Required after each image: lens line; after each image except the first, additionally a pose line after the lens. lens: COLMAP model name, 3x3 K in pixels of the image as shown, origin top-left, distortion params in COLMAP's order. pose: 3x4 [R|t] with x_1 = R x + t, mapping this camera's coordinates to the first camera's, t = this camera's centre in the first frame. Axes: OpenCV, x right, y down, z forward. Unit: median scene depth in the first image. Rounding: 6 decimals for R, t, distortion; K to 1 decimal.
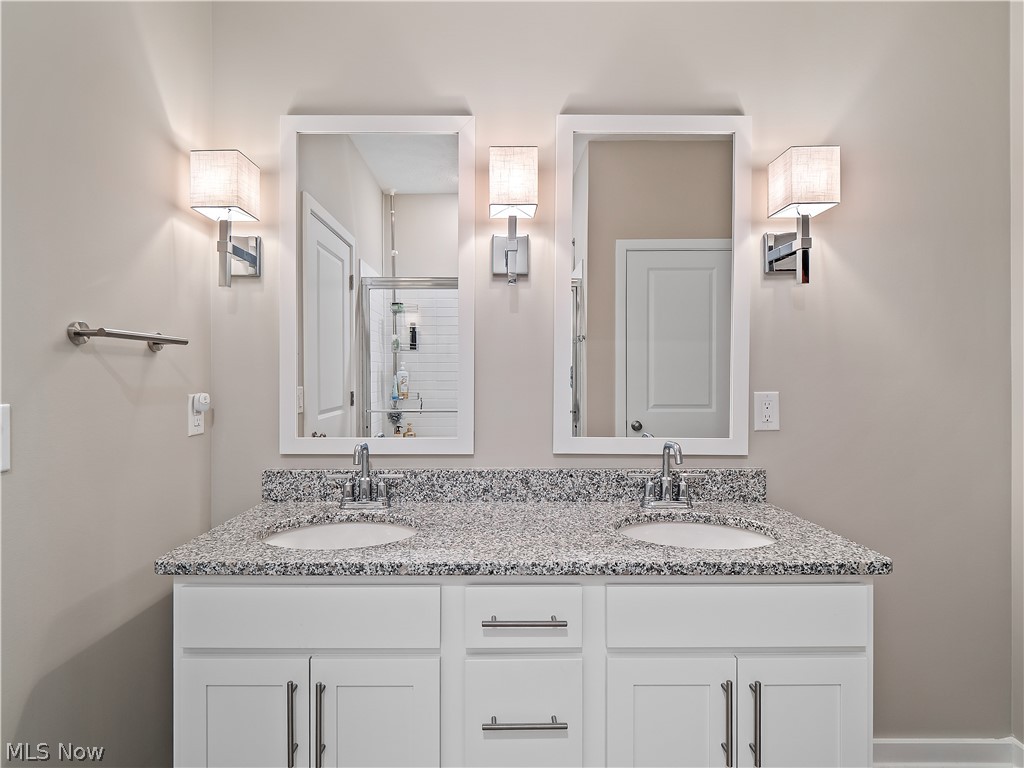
lens RADIAL K [[506.4, 0, 516.6], [0, 506.4, 381.7], [0, 0, 1]] dist [-0.007864, -0.001641]
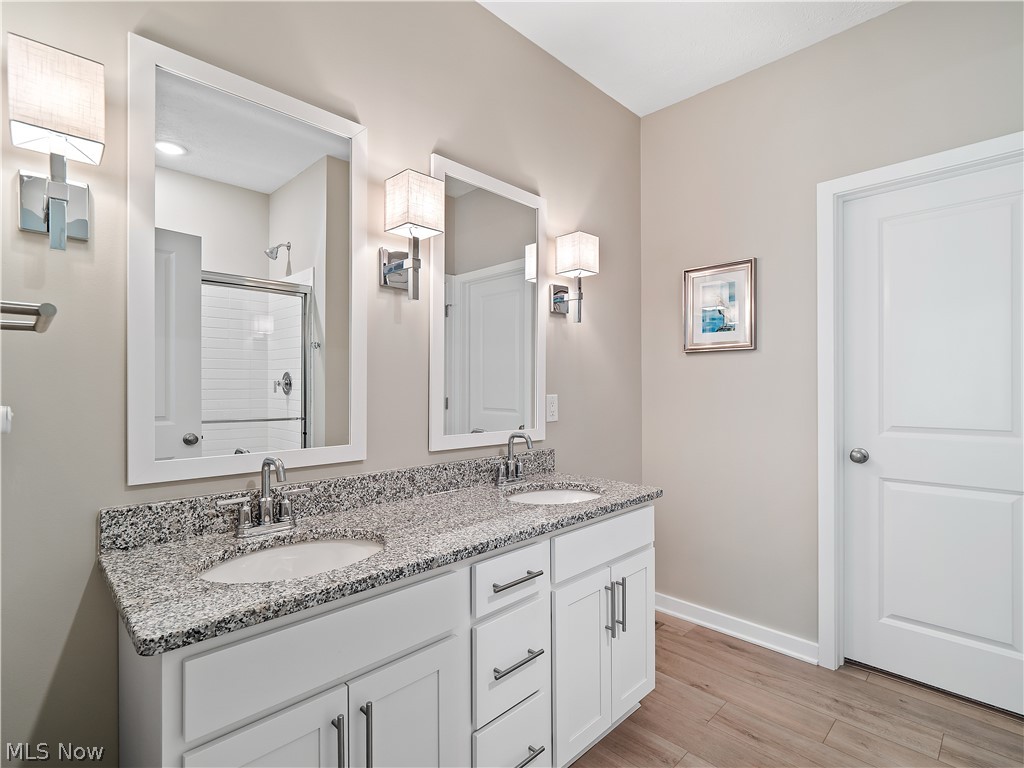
lens RADIAL K [[516.8, 0, 512.0], [0, 516.8, 384.0], [0, 0, 1]] dist [-0.026484, -0.000719]
pose [[0.686810, 0.002315, 0.726833, -0.647476], [-0.011366, 0.999907, 0.007556, -0.019515], [-0.726748, -0.013451, 0.686773, 0.080625]]
